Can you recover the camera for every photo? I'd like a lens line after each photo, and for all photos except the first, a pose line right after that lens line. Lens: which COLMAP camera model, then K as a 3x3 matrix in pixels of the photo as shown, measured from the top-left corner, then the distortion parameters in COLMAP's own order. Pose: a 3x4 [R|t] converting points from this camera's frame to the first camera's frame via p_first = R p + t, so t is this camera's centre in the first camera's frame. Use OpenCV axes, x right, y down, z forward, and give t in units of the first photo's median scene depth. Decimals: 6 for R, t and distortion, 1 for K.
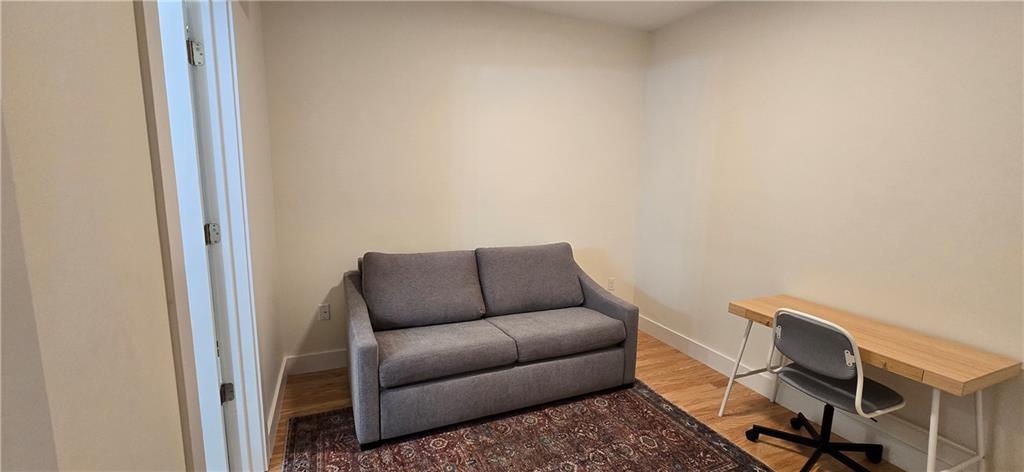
lens RADIAL K [[419.8, 0, 512.0], [0, 419.8, 236.0], [0, 0, 1]] dist [-0.000723, 0.000450]
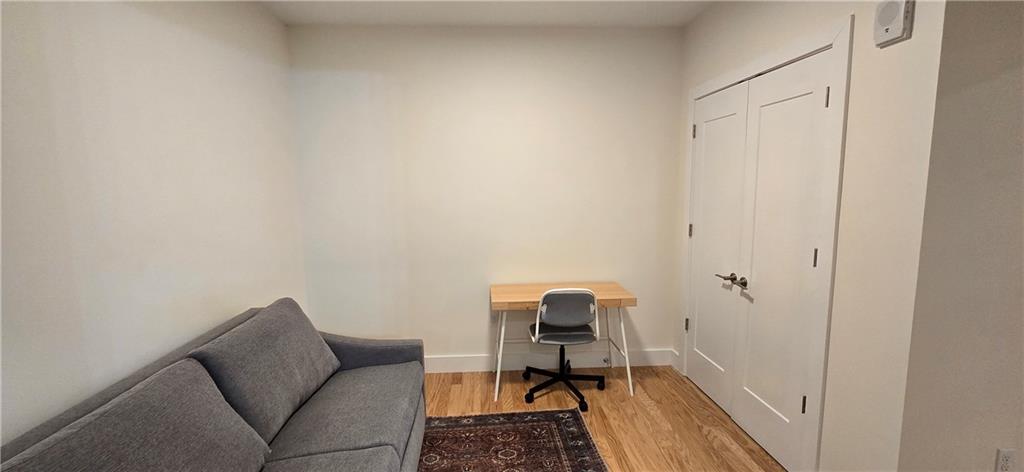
lens RADIAL K [[419.8, 0, 512.0], [0, 419.8, 236.0], [0, 0, 1]] dist [-0.000723, 0.000450]
pose [[0.349265, -0.152797, 0.924482, -0.515415], [0.172111, 0.980290, 0.096998, -0.126005], [-0.921082, 0.125236, 0.368679, 0.514260]]
